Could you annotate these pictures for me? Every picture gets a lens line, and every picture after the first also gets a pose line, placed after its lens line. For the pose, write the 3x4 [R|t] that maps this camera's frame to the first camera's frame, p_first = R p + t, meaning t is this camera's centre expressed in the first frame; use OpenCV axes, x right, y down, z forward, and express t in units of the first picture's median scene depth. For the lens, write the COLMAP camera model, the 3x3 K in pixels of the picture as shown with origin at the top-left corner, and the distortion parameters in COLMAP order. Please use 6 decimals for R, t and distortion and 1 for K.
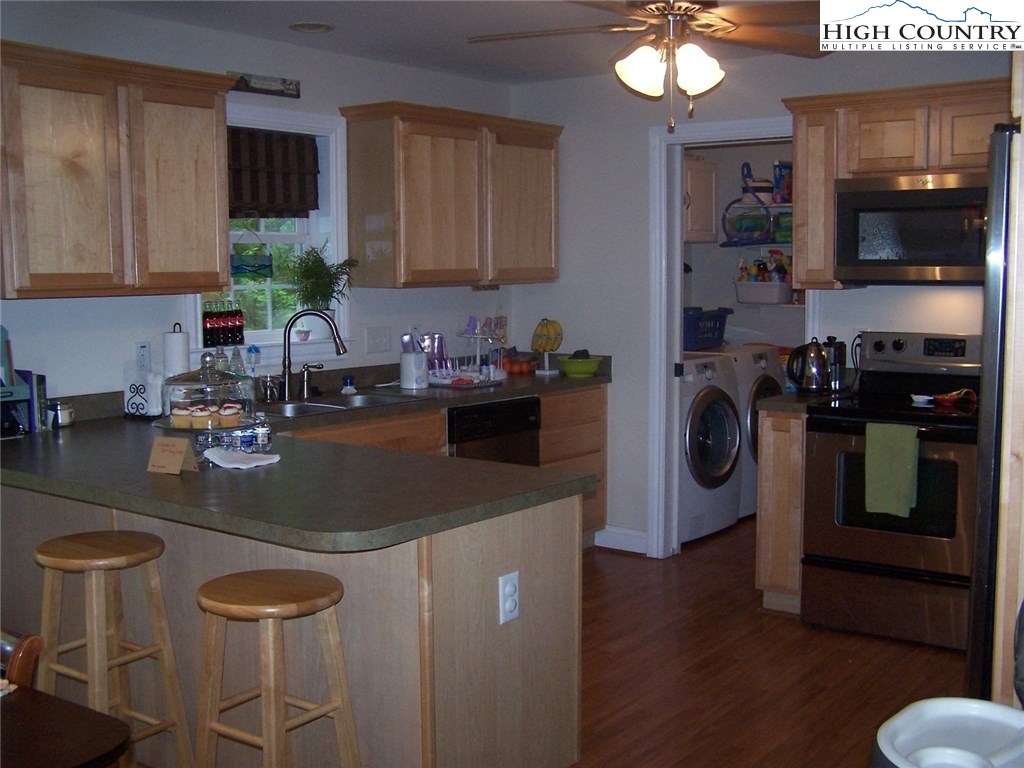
lens RADIAL K [[1234.7, 0, 512.0], [0, 1234.7, 384.0], [0, 0, 1]] dist [-0.016449, 0.024986]
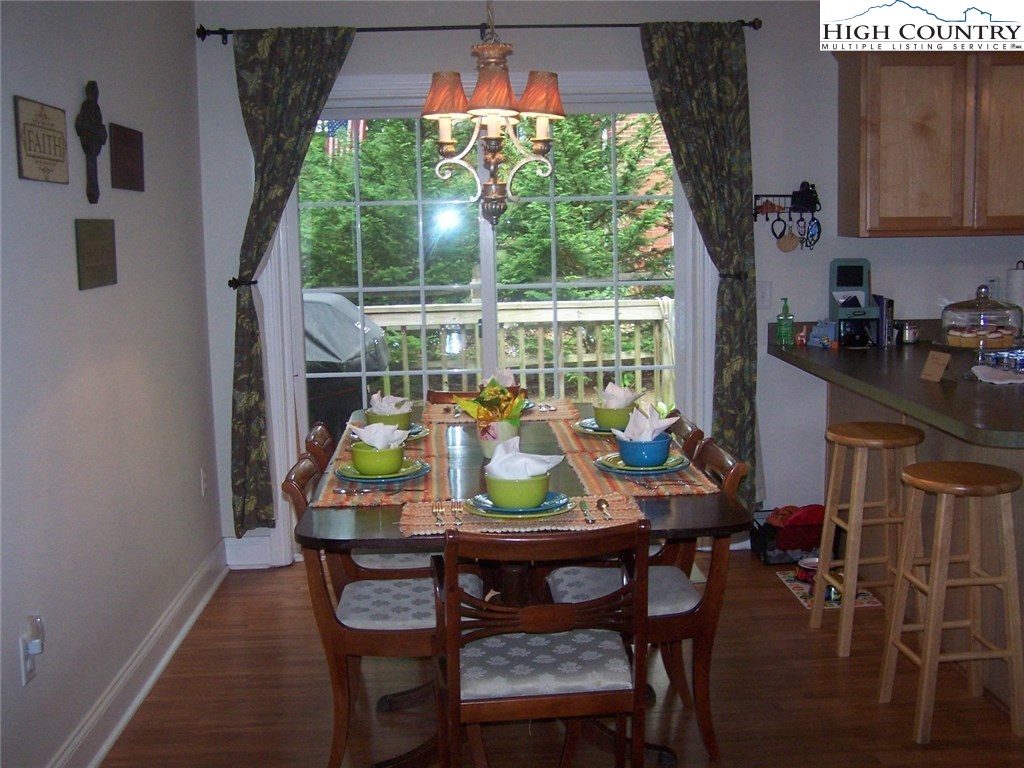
lens RADIAL K [[1234.7, 0, 512.0], [0, 1234.7, 384.0], [0, 0, 1]] dist [-0.016449, 0.024986]
pose [[0.677986, 0.096784, -0.728675, 0.268384], [-0.060512, 0.995278, 0.075892, 0.005819], [0.732580, -0.007360, 0.680641, -0.117837]]
